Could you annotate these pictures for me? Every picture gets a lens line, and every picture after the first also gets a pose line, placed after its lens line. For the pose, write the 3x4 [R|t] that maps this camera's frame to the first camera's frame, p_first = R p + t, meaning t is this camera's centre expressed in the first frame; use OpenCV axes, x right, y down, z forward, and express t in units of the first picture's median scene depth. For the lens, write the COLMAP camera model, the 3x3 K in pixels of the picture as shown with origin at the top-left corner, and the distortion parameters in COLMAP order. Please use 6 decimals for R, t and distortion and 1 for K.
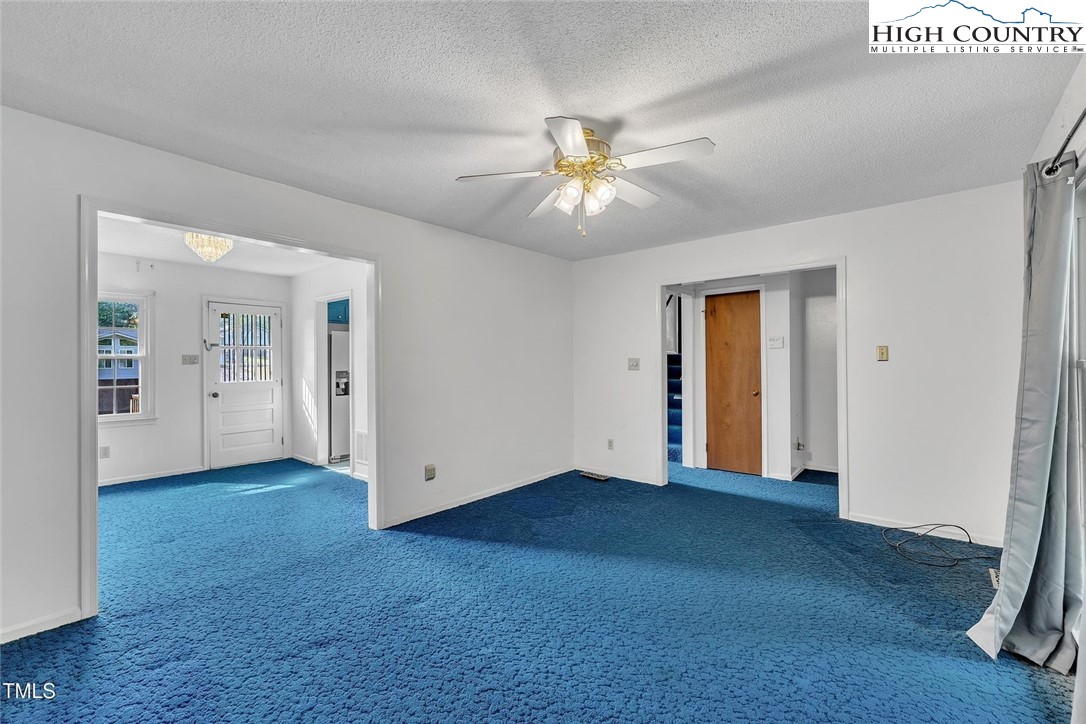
lens RADIAL K [[465.4, 0, 543.0], [0, 465.4, 362.0], [0, 0, 1]] dist [-0.001544, -0.000087]
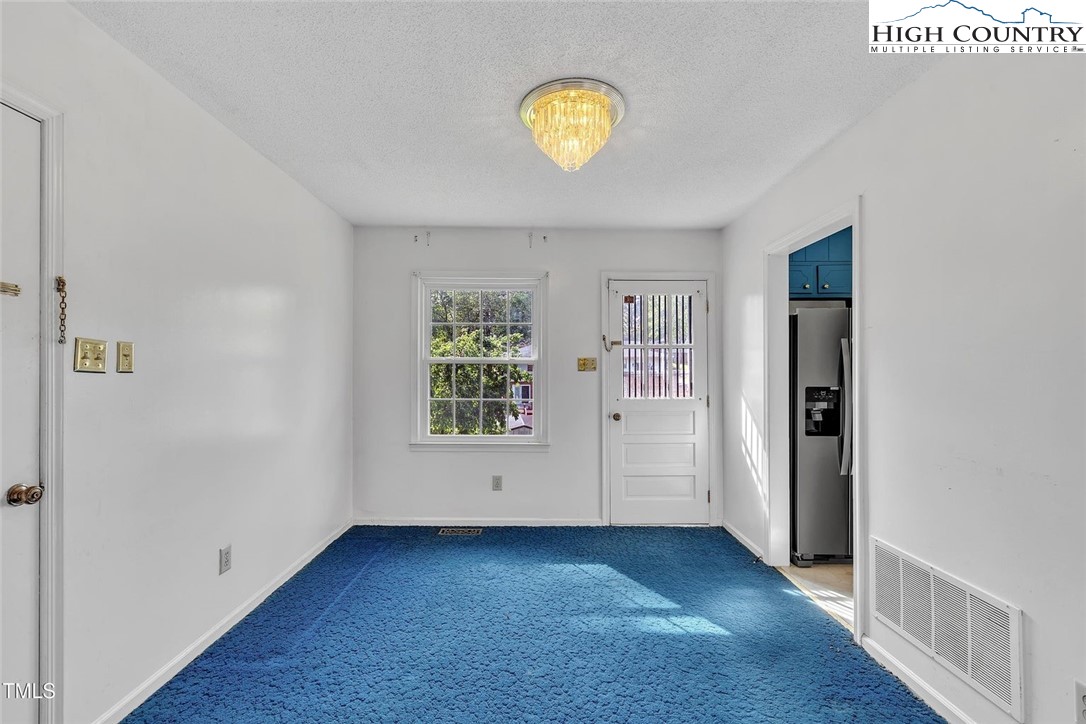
lens RADIAL K [[465.4, 0, 543.0], [0, 465.4, 362.0], [0, 0, 1]] dist [-0.001544, -0.000087]
pose [[0.650855, -0.006432, -0.759175, -0.248726], [-0.007693, 0.999857, -0.015066, 0.002023], [0.759163, 0.015647, 0.650712, 0.456530]]
